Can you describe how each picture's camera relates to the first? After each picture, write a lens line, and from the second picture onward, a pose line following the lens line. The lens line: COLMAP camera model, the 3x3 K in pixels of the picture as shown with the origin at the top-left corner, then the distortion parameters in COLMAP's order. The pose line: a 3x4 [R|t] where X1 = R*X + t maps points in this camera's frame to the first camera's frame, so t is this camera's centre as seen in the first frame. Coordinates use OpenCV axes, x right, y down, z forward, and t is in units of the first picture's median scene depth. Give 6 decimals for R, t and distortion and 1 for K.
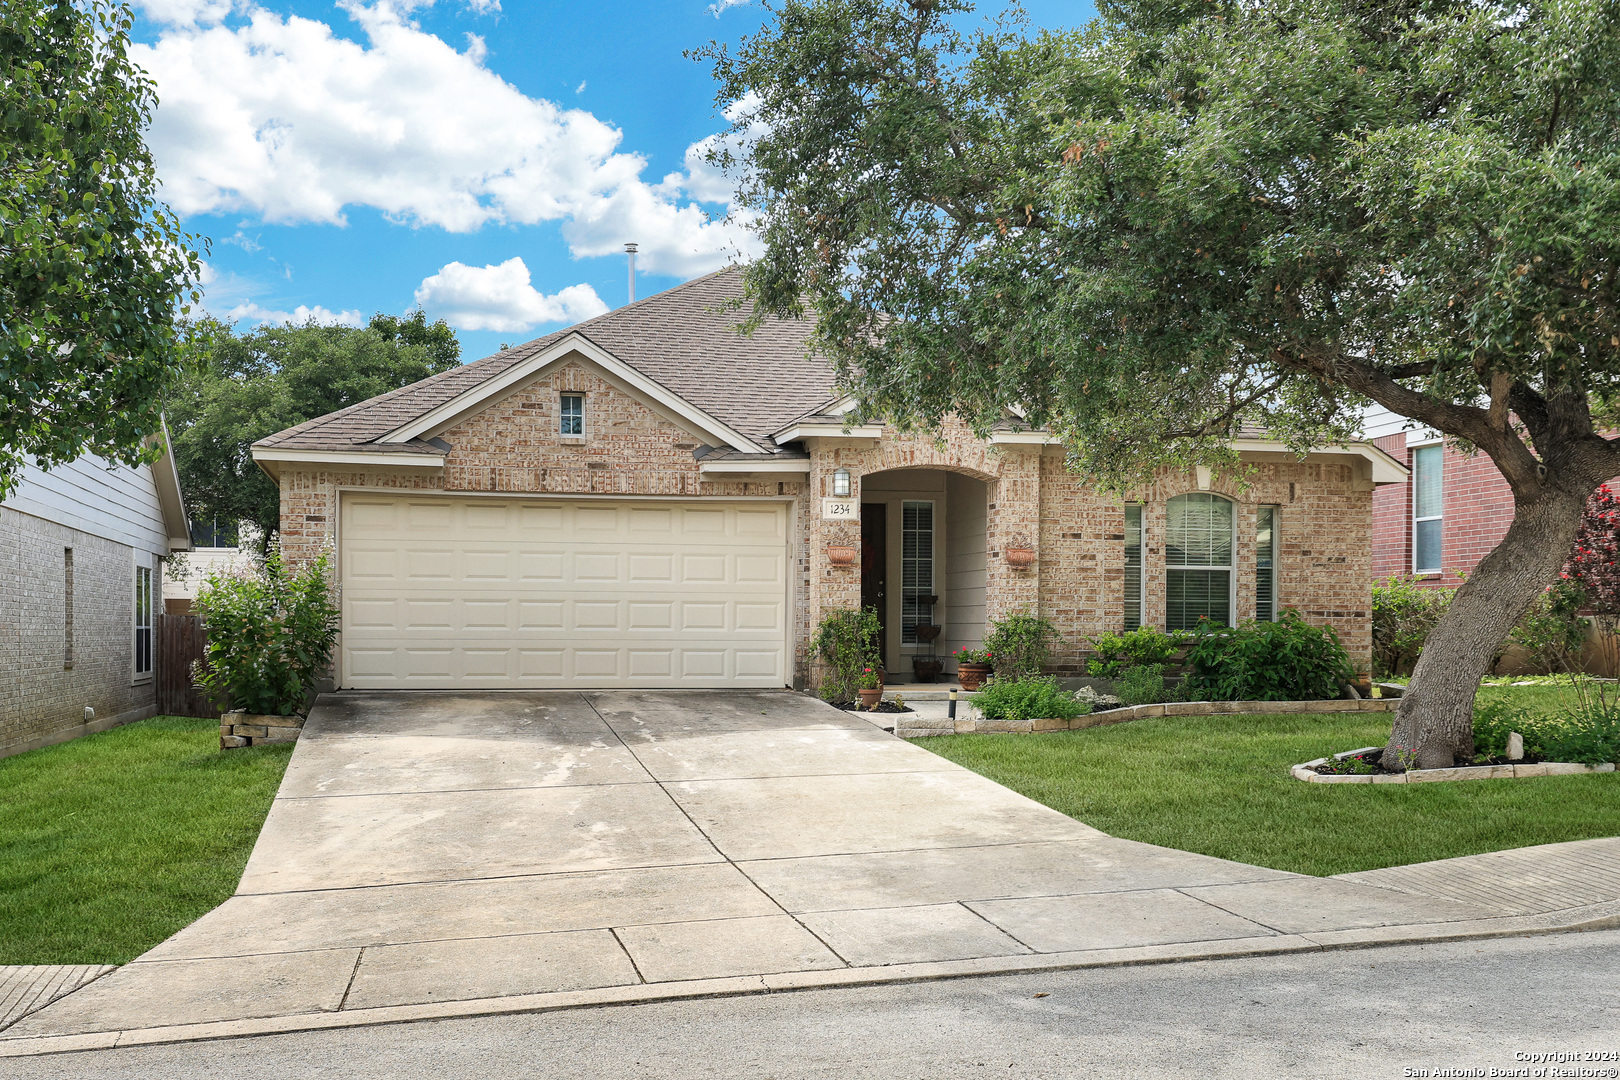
lens RADIAL K [[1575.3, 0, 811.2], [0, 1575.3, 543.1], [0, 0, 1]] dist [0.000167, 0.000000]
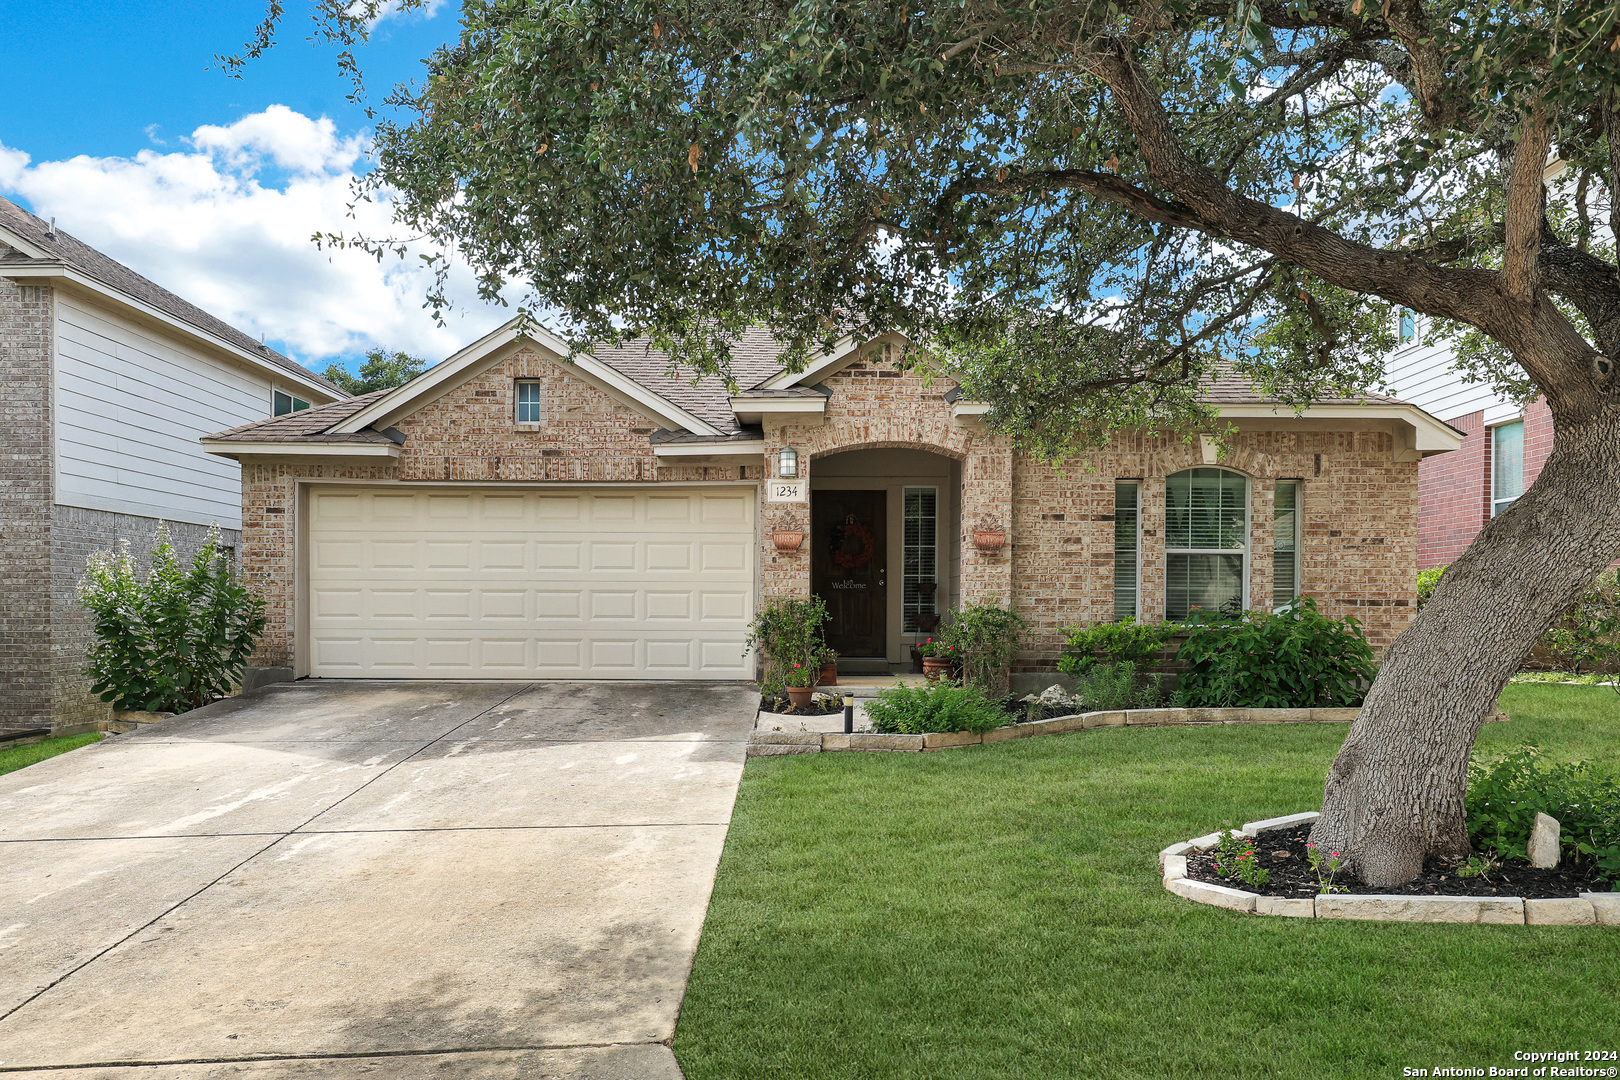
lens RADIAL K [[1135.3, 0, 824.2], [0, 1135.3, 571.3], [0, 0, 1]] dist [-0.000512, 0.007039]
pose [[0.979864, -0.006520, -0.199561, 0.170383], [0.010764, 0.999738, 0.020190, 0.012199], [0.199377, -0.021932, 0.979677, 0.339503]]
